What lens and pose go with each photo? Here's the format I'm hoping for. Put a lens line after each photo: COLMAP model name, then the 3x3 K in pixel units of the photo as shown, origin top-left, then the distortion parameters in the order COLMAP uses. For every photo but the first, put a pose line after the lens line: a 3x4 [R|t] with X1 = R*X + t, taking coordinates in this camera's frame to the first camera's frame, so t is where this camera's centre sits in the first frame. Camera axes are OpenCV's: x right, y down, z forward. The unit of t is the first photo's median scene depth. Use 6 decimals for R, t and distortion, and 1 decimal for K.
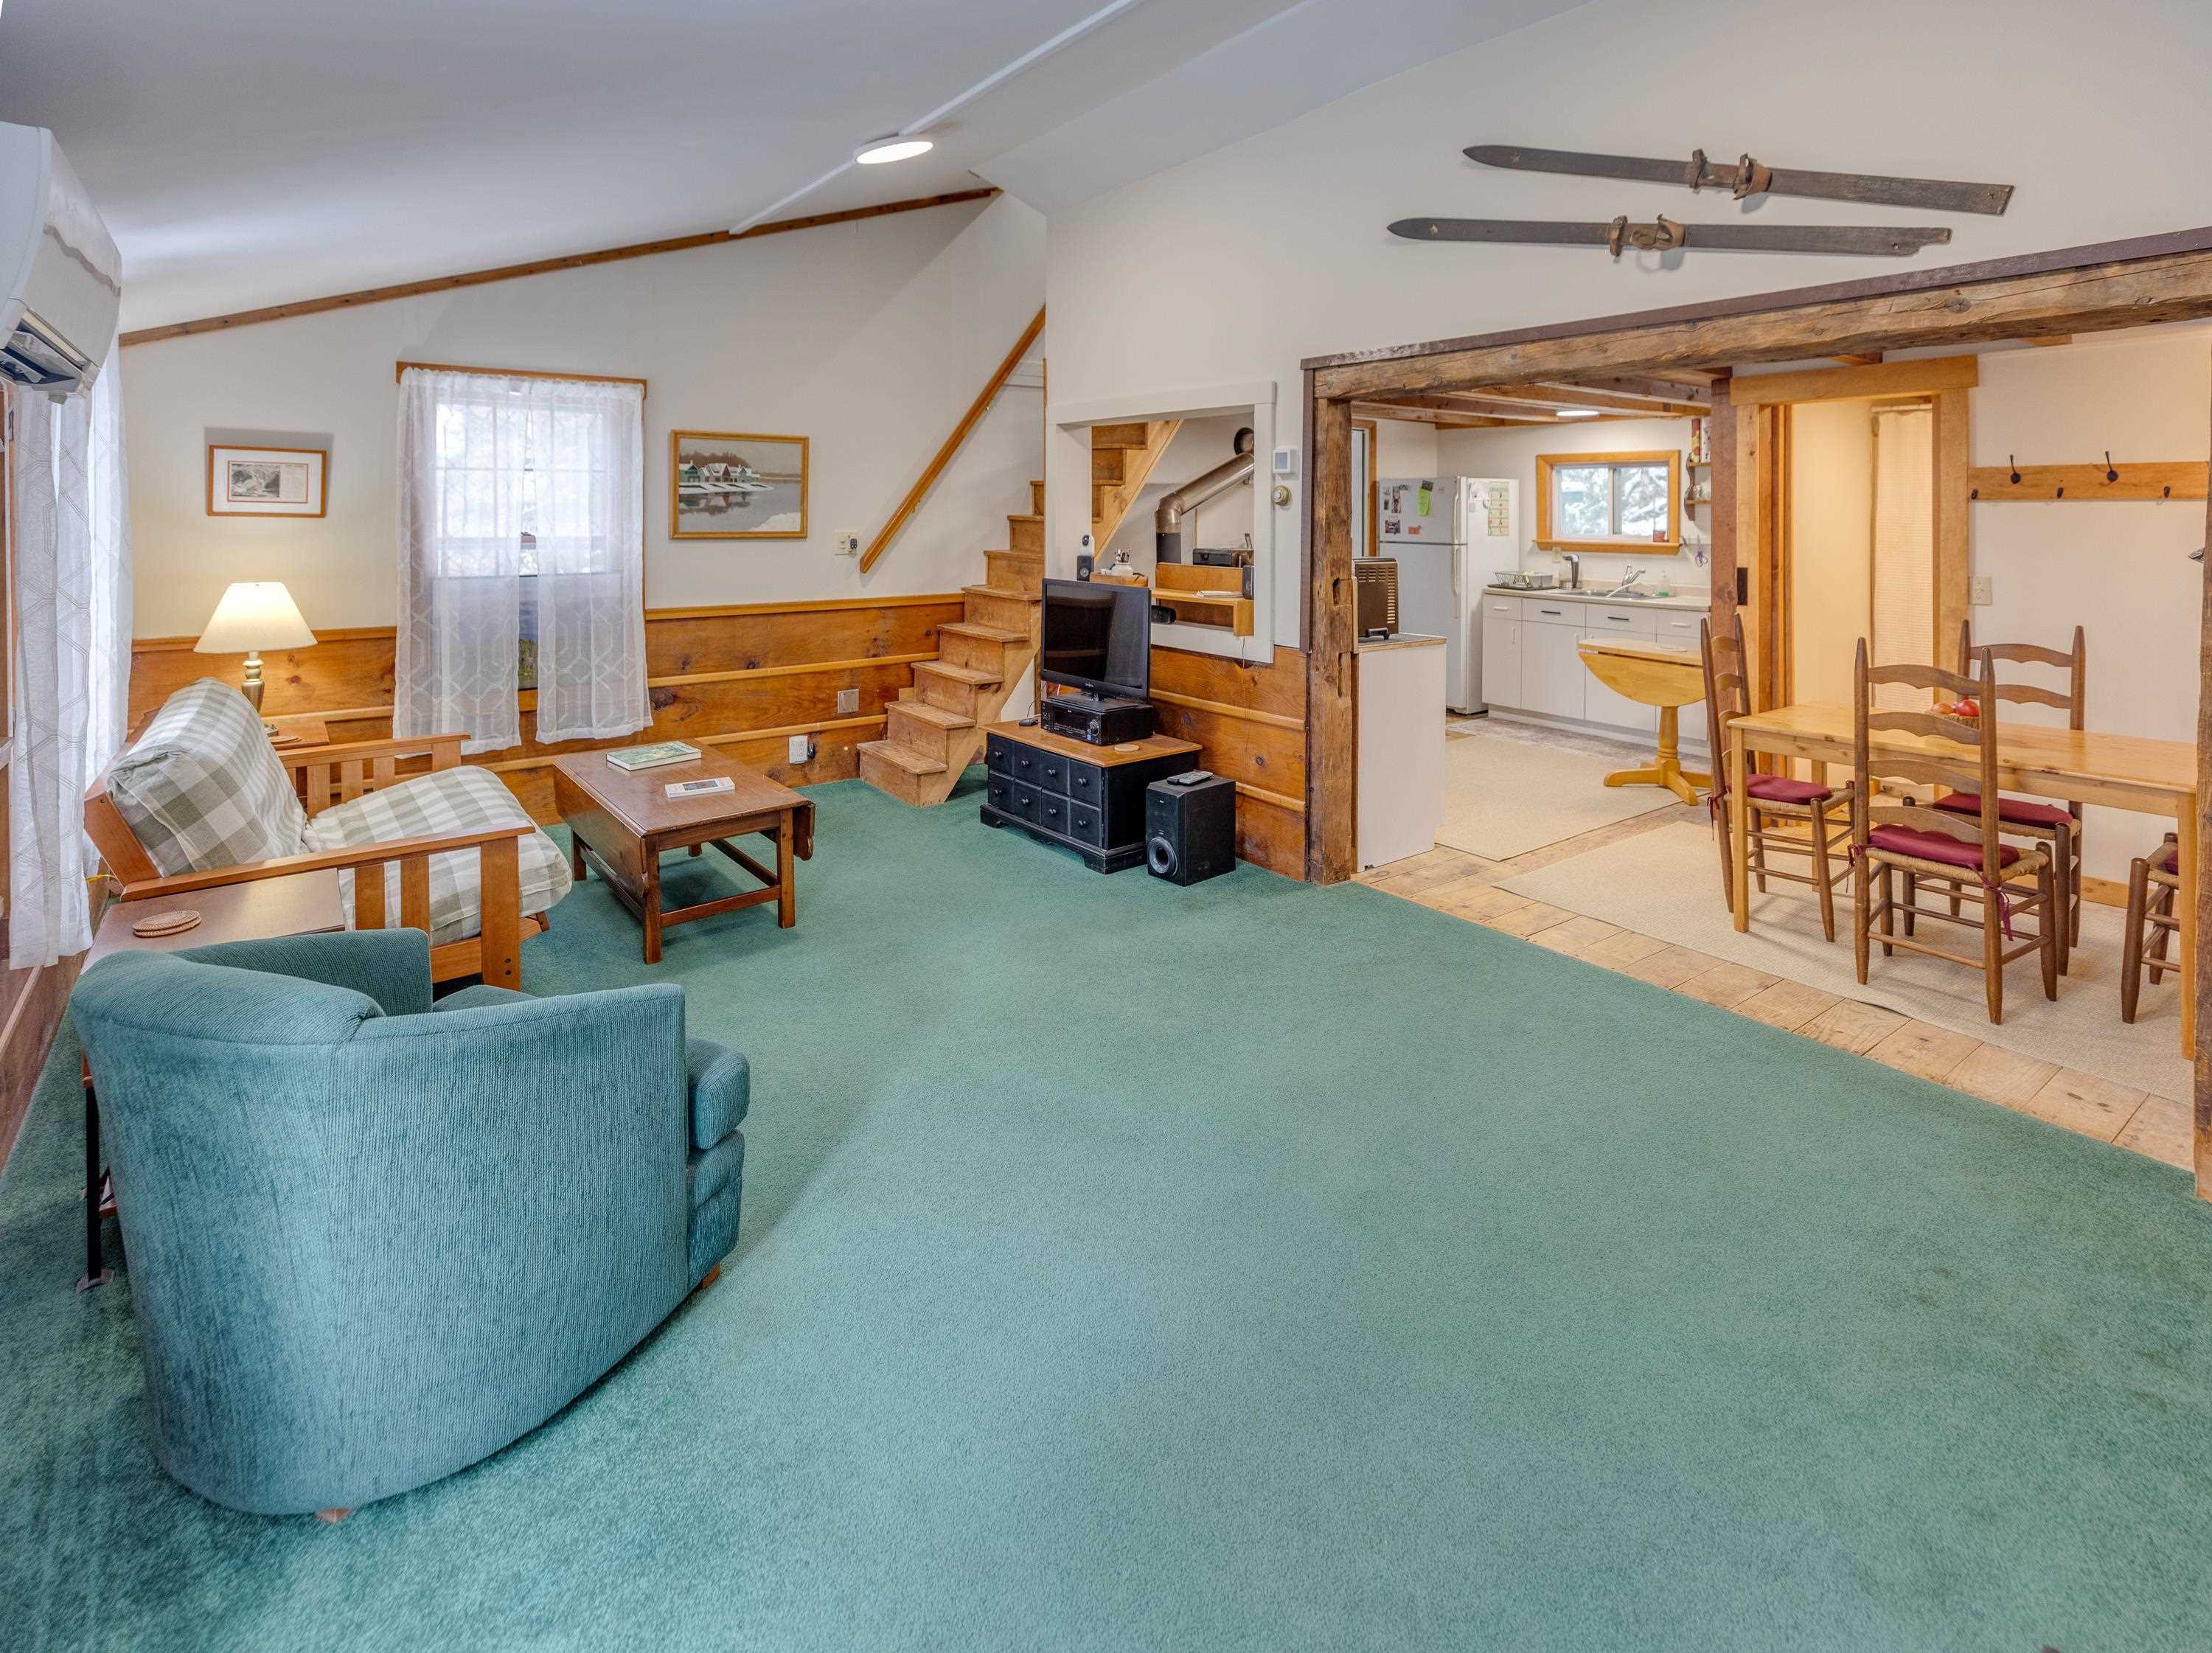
lens RADIAL K [[1108.2, 0, 1113.2], [0, 1108.2, 523.6], [0, 0, 1]] dist [0.005977, -0.000983]
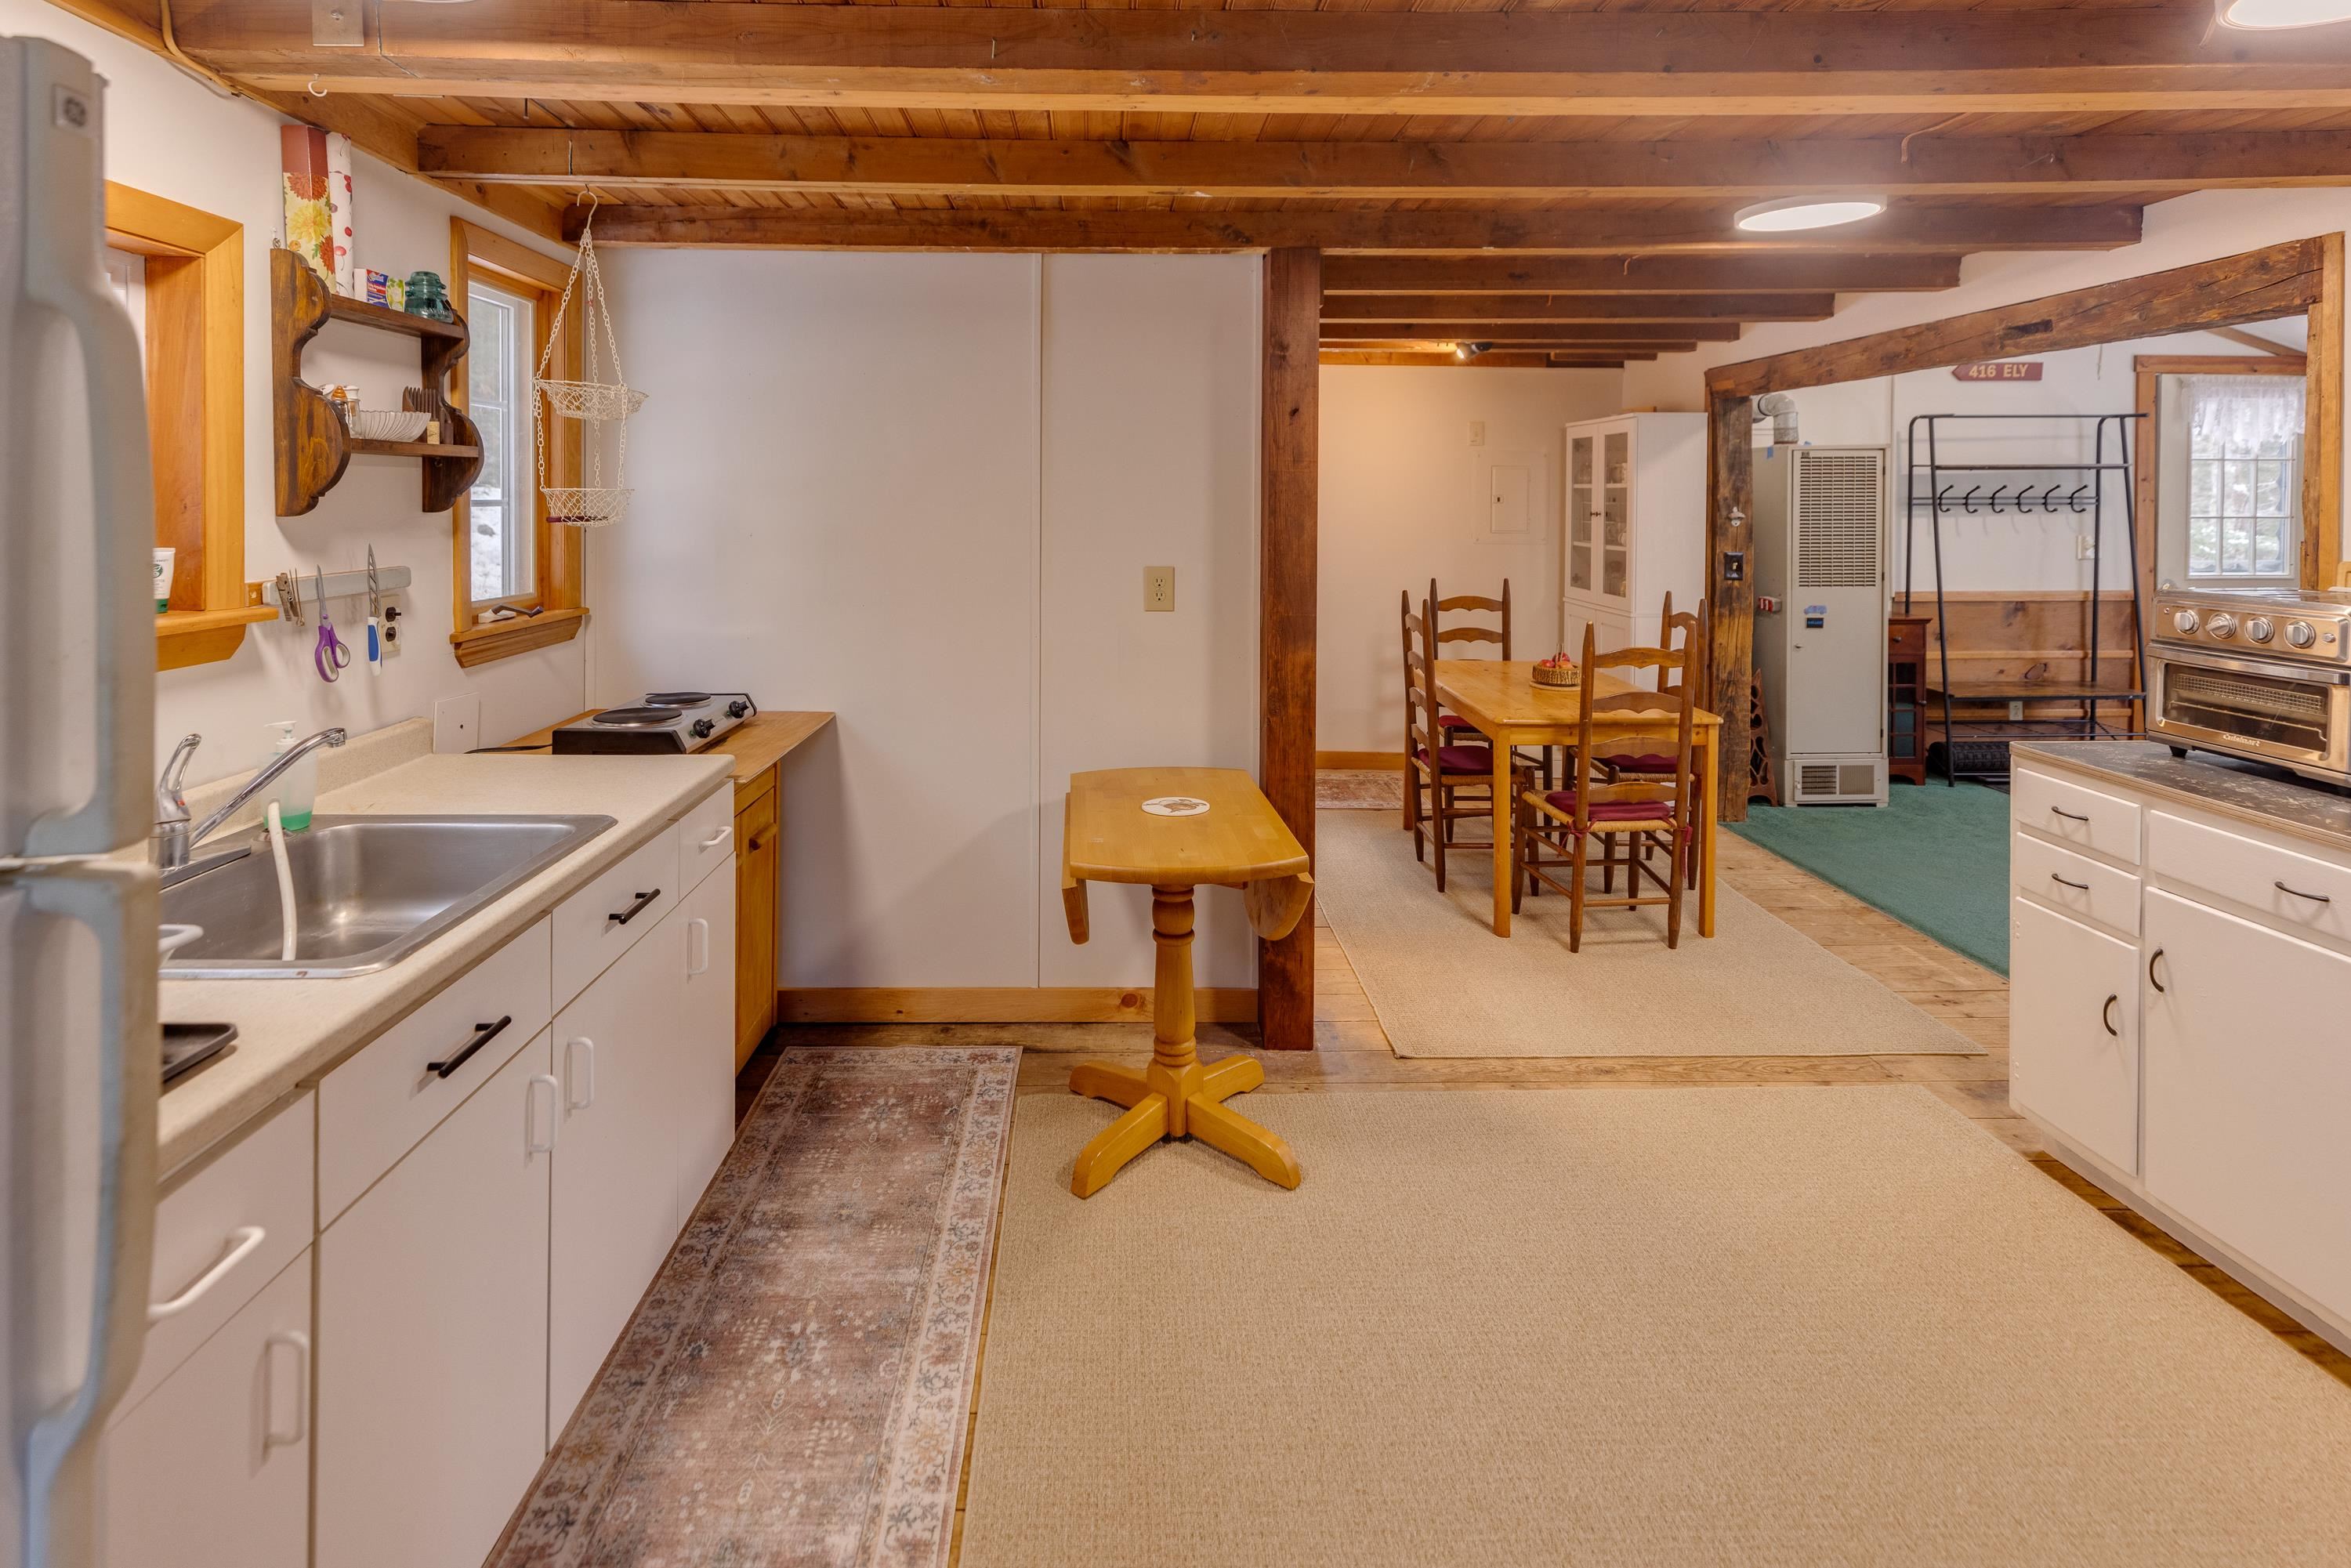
lens RADIAL K [[1121.6, 0, 1135.4], [0, 1121.6, 517.1], [0, 0, 1]] dist [0.007174, 0.000572]
pose [[-0.801473, -0.019358, 0.597718, 0.289357], [-0.001884, 0.999553, 0.029846, -0.014157], [-0.598028, 0.022794, -0.801151, 1.528748]]
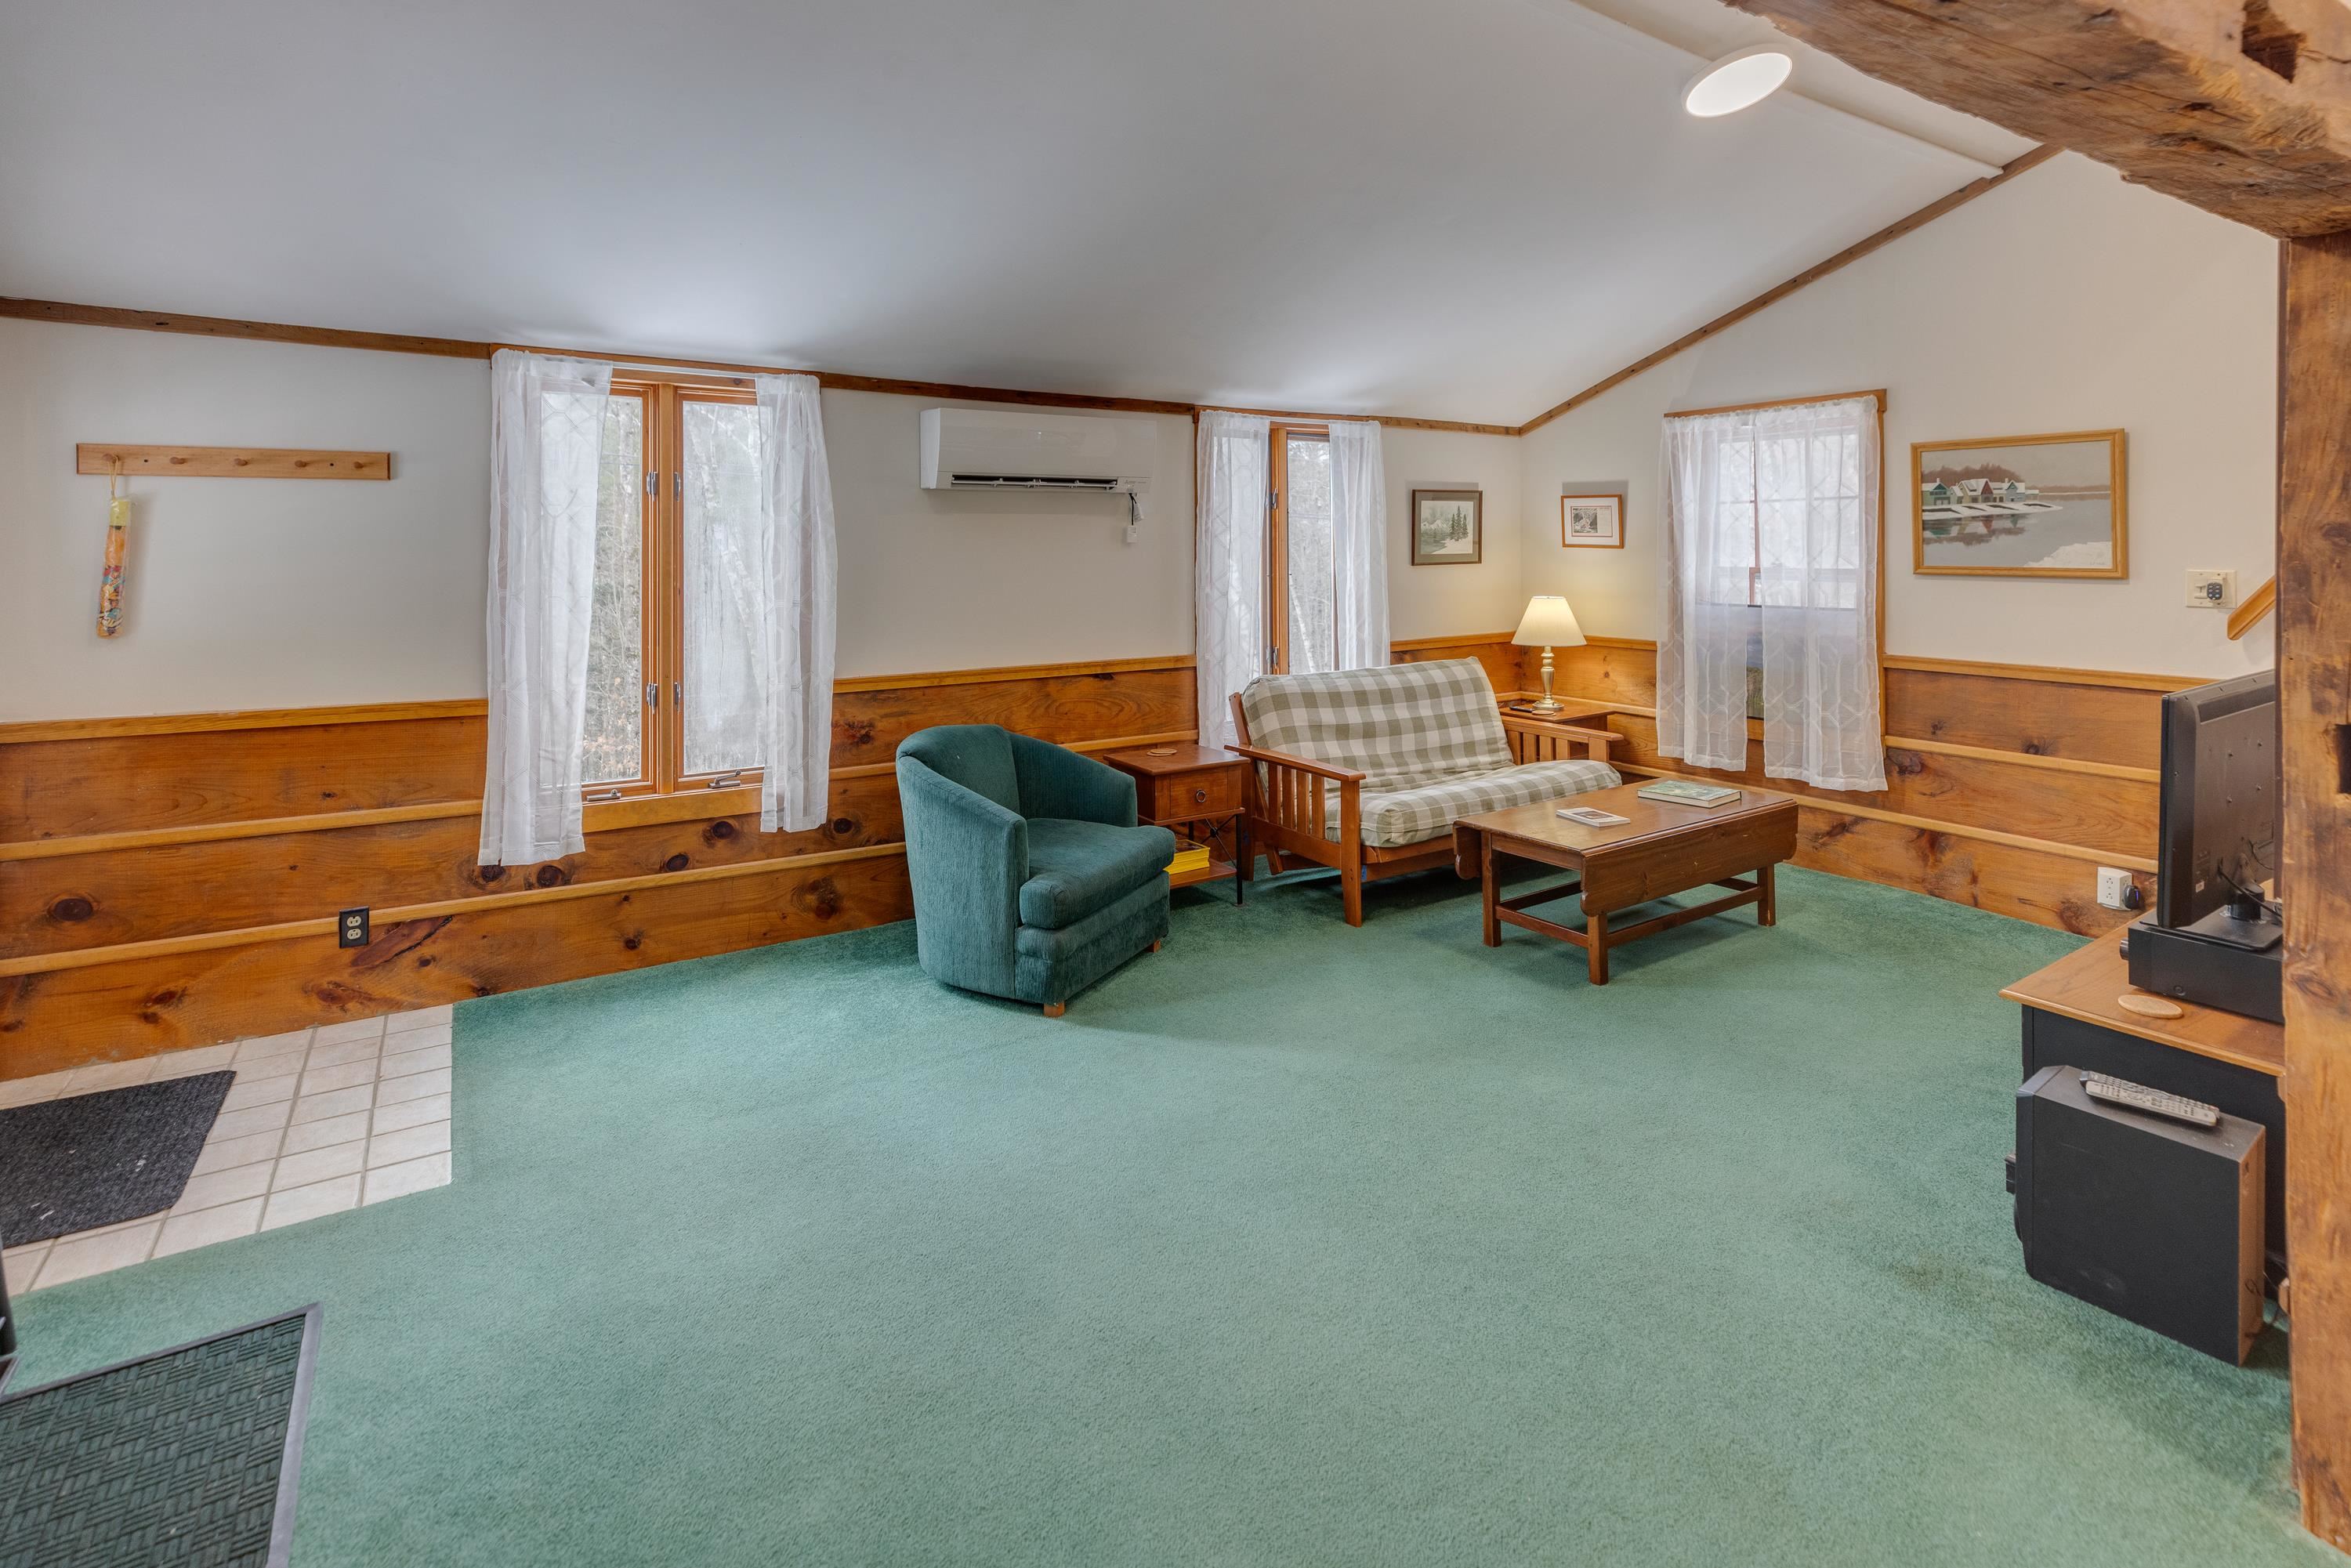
lens RADIAL K [[1129.0, 0, 1185.2], [0, 1129.0, 540.6], [0, 0, 1]] dist [0.000117, 0.000846]
pose [[-0.091443, -0.004296, -0.995801, 0.500962], [-0.003711, 0.999985, -0.003973, -0.006043], [0.995803, 0.003332, -0.091458, 0.536263]]
